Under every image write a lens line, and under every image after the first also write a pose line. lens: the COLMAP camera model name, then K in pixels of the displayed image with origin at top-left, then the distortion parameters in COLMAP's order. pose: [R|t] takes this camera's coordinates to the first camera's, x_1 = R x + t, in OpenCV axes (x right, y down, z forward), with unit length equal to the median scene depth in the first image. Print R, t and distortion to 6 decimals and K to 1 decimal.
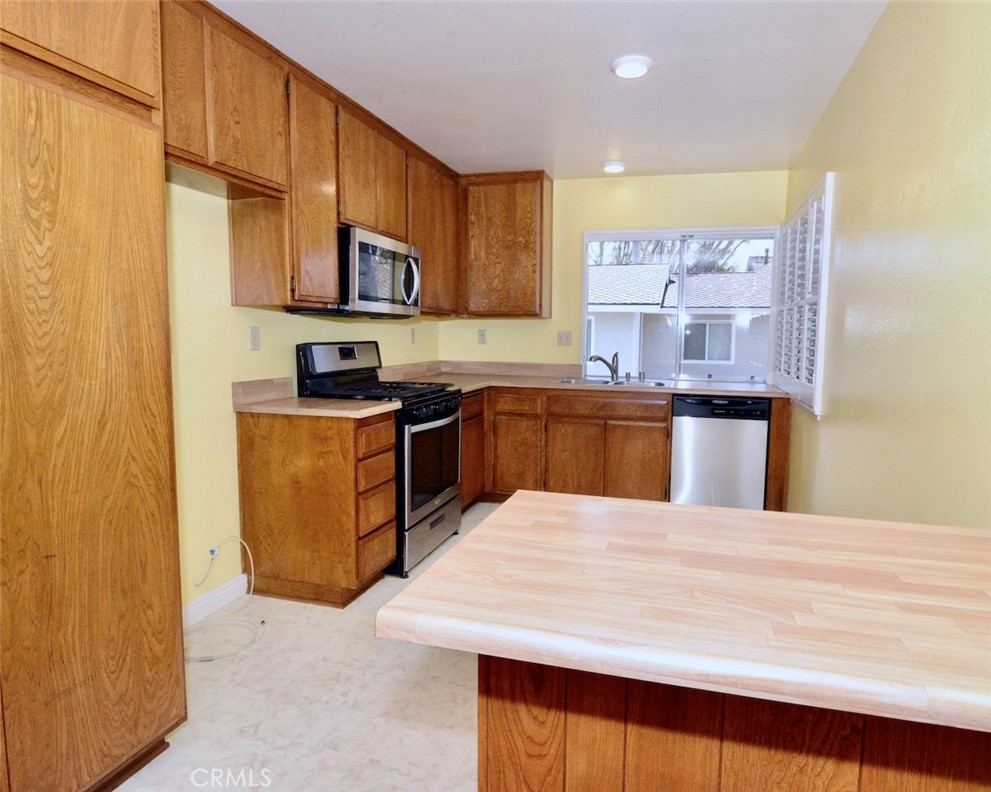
lens RADIAL K [[589.7, 0, 495.5], [0, 589.7, 396.0], [0, 0, 1]] dist [-0.026265, -0.000604]
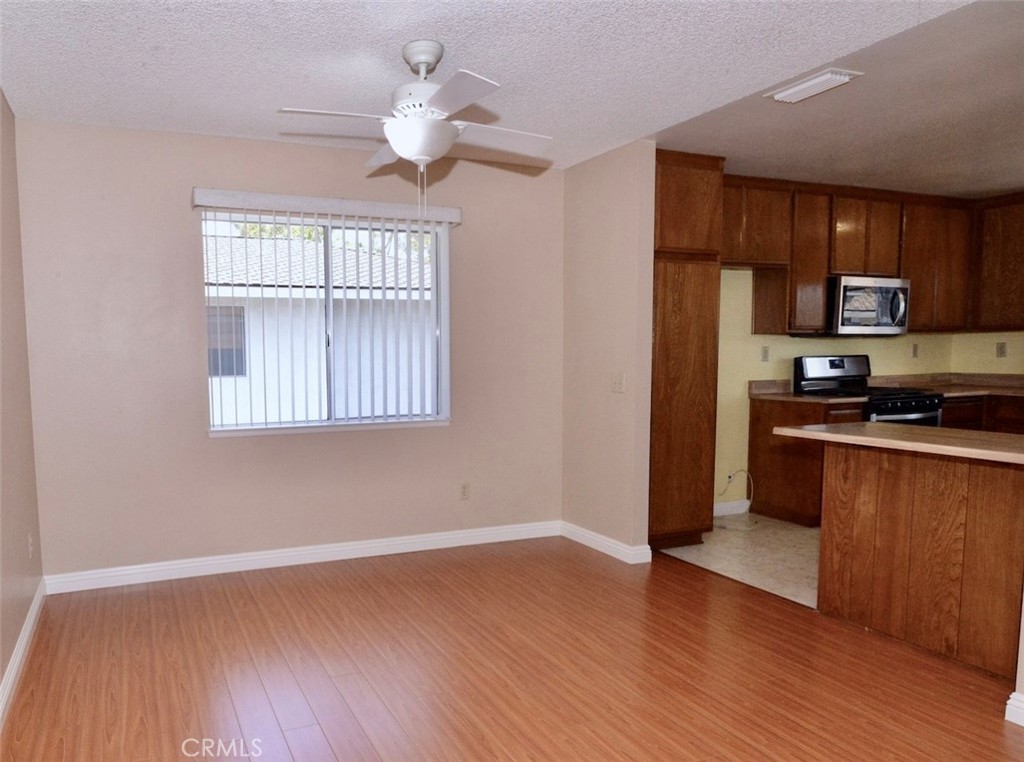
lens RADIAL K [[531.8, 0, 508.3], [0, 531.8, 401.9], [0, 0, 1]] dist [0.002258, 0.000153]
pose [[0.651447, 0.052432, -0.756880, 0.246651], [-0.060376, 0.998028, 0.017172, 0.051738], [0.756288, 0.034511, 0.653328, -0.488416]]
